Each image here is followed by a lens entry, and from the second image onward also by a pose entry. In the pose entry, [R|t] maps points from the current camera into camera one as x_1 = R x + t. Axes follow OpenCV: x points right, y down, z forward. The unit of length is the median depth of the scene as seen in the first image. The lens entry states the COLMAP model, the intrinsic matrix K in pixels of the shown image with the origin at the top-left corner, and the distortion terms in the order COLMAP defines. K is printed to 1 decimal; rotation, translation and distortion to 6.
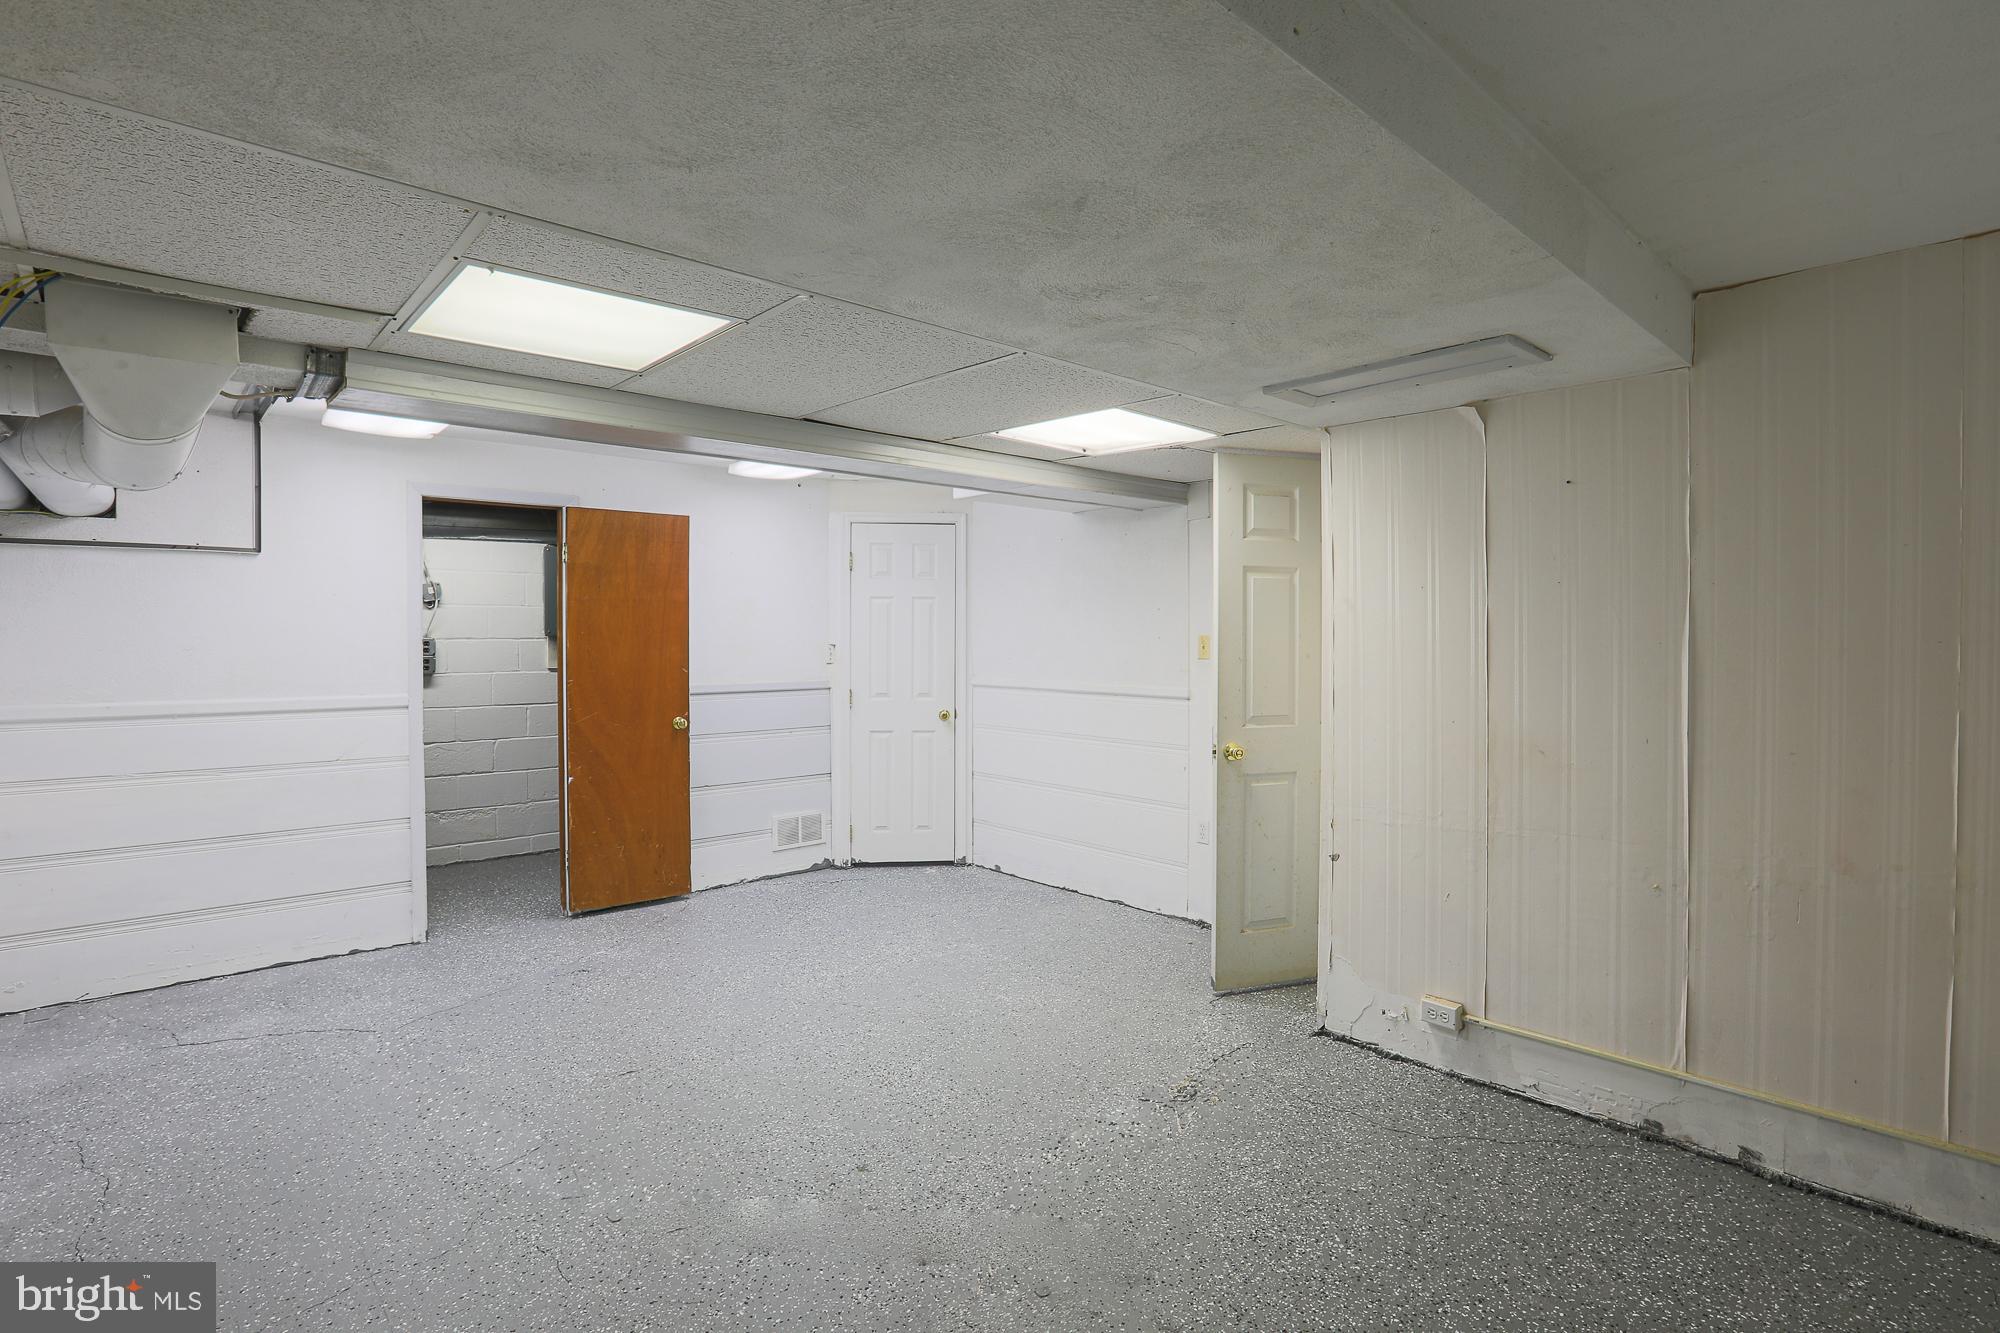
lens RADIAL K [[977.1, 0, 1007.6], [0, 977.1, 656.0], [0, 0, 1]] dist [-0.047638, 0.011829]
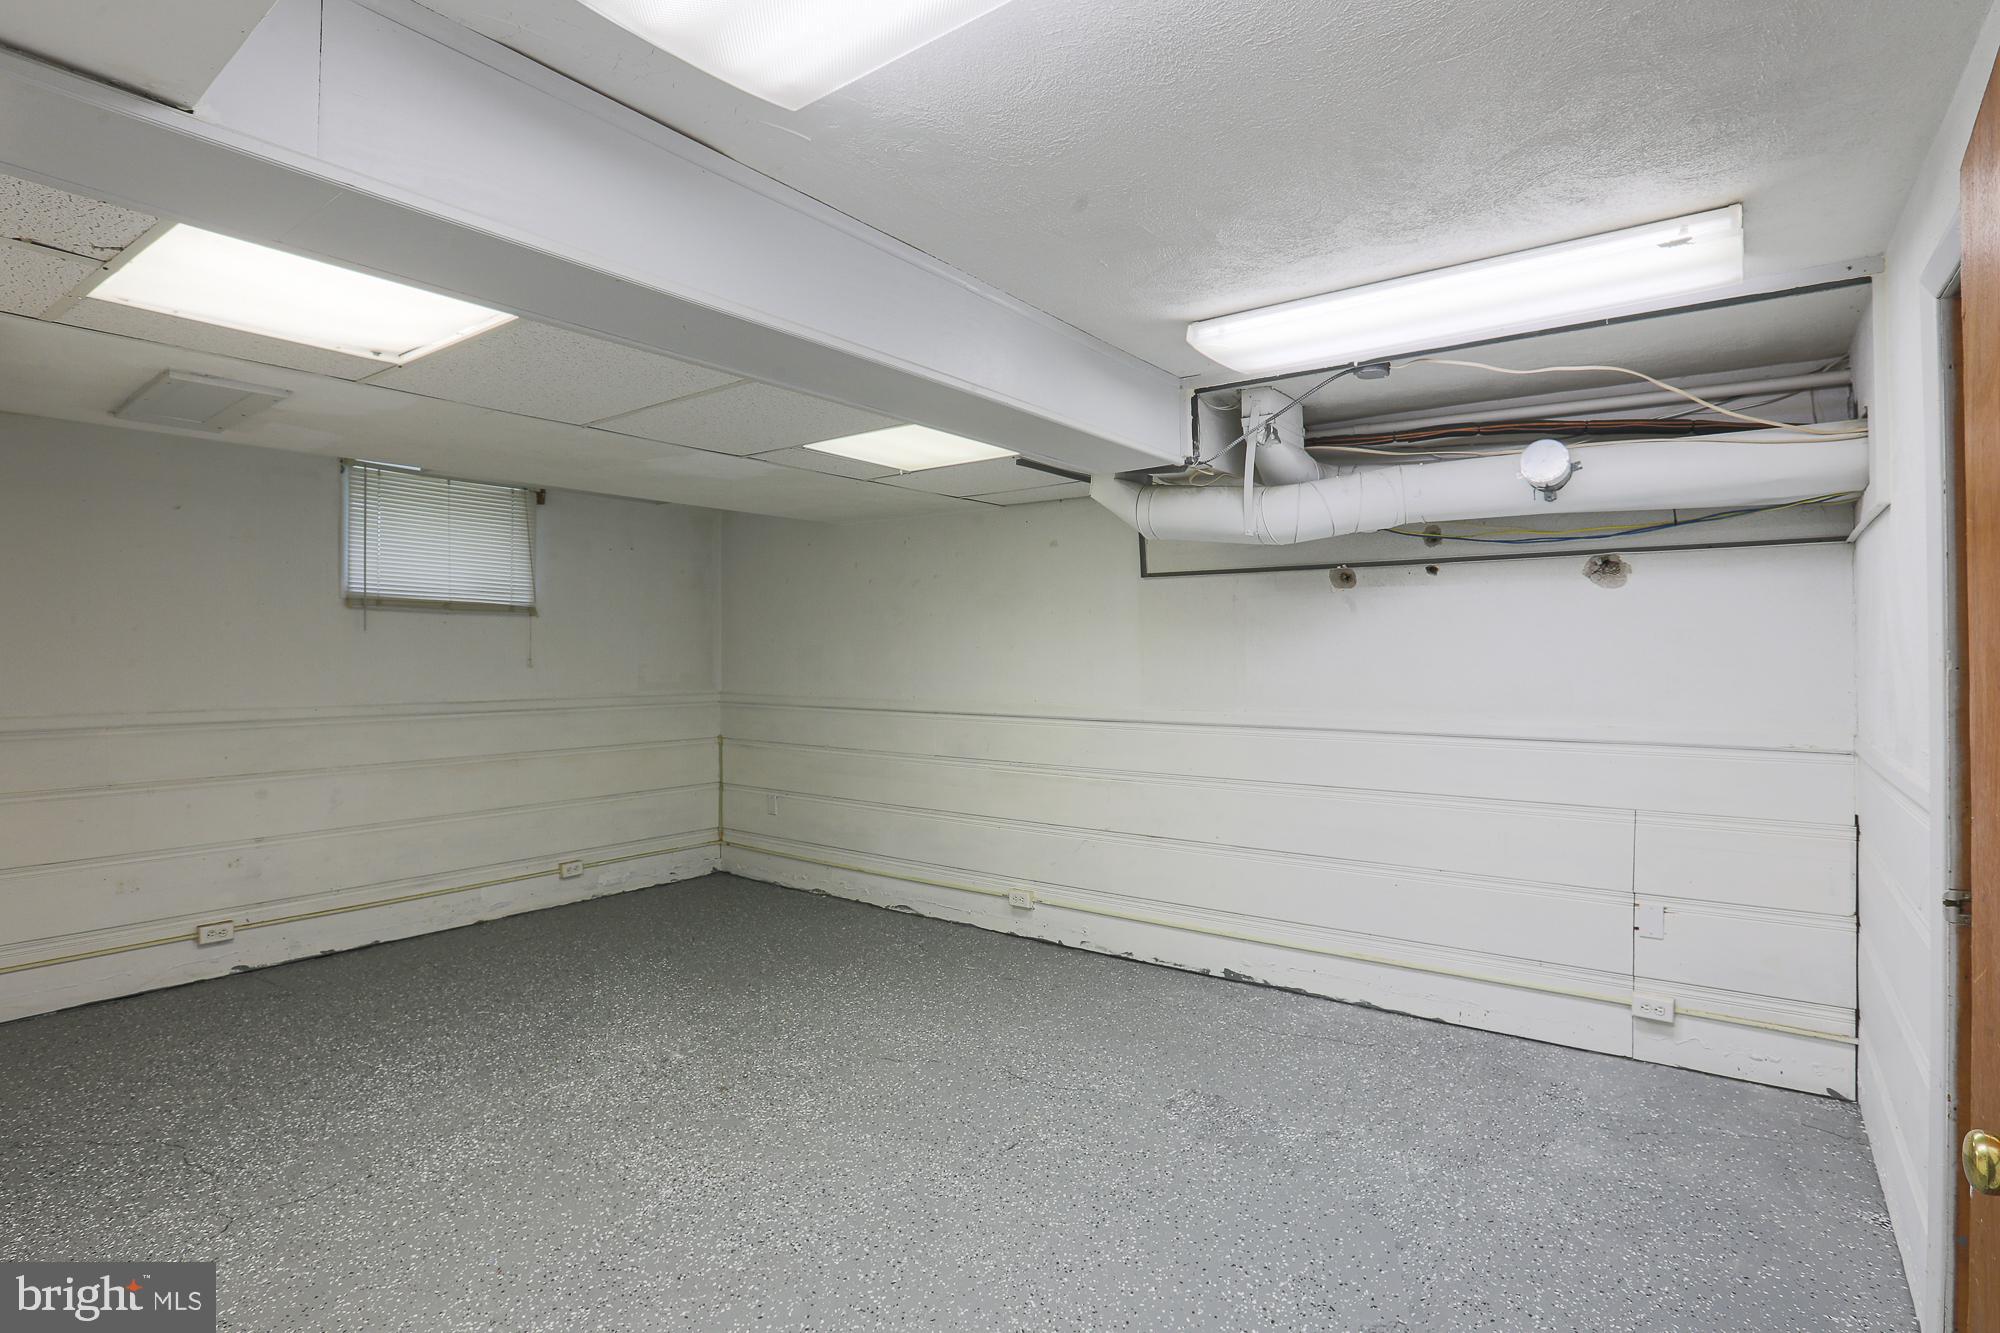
lens RADIAL K [[977.1, 0, 1007.6], [0, 977.1, 656.0], [0, 0, 1]] dist [-0.047638, 0.011829]
pose [[-0.981463, 0.001834, -0.191640, -0.223743], [-0.002426, 0.999755, 0.021993, -0.033779], [0.191634, 0.022050, -0.981219, 1.852365]]
